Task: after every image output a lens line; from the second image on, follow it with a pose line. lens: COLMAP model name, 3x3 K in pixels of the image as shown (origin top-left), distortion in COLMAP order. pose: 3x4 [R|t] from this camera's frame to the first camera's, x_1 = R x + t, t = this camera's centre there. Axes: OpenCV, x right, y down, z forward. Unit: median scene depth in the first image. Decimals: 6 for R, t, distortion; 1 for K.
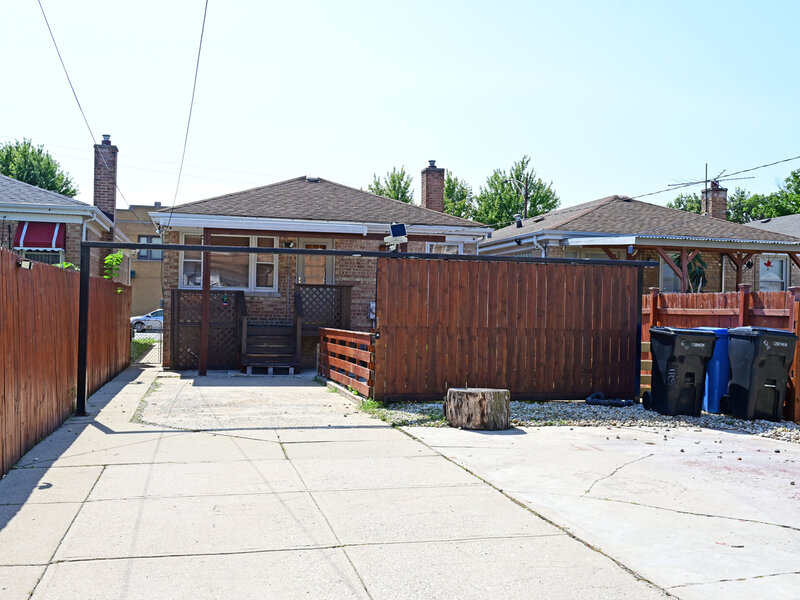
lens RADIAL K [[827.6, 0, 400.0], [0, 827.6, 300.0], [0, 0, 1]] dist [-0.000478, -0.000982]
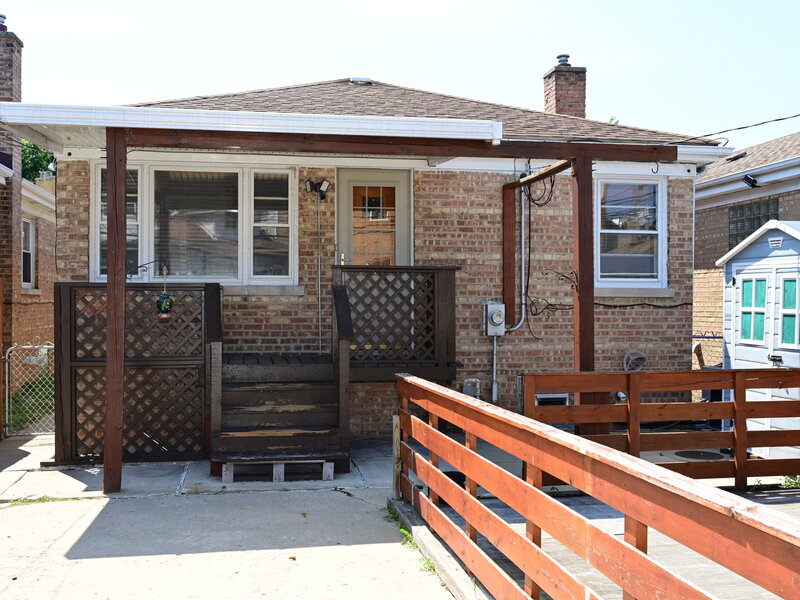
lens RADIAL K [[827.6, 0, 400.0], [0, 827.6, 300.0], [0, 0, 1]] dist [-0.000478, -0.000982]
pose [[0.998668, -0.018288, -0.048244, -0.065647], [0.018751, 0.999782, 0.009148, -0.004073], [0.048067, -0.010041, 0.998794, 0.524729]]
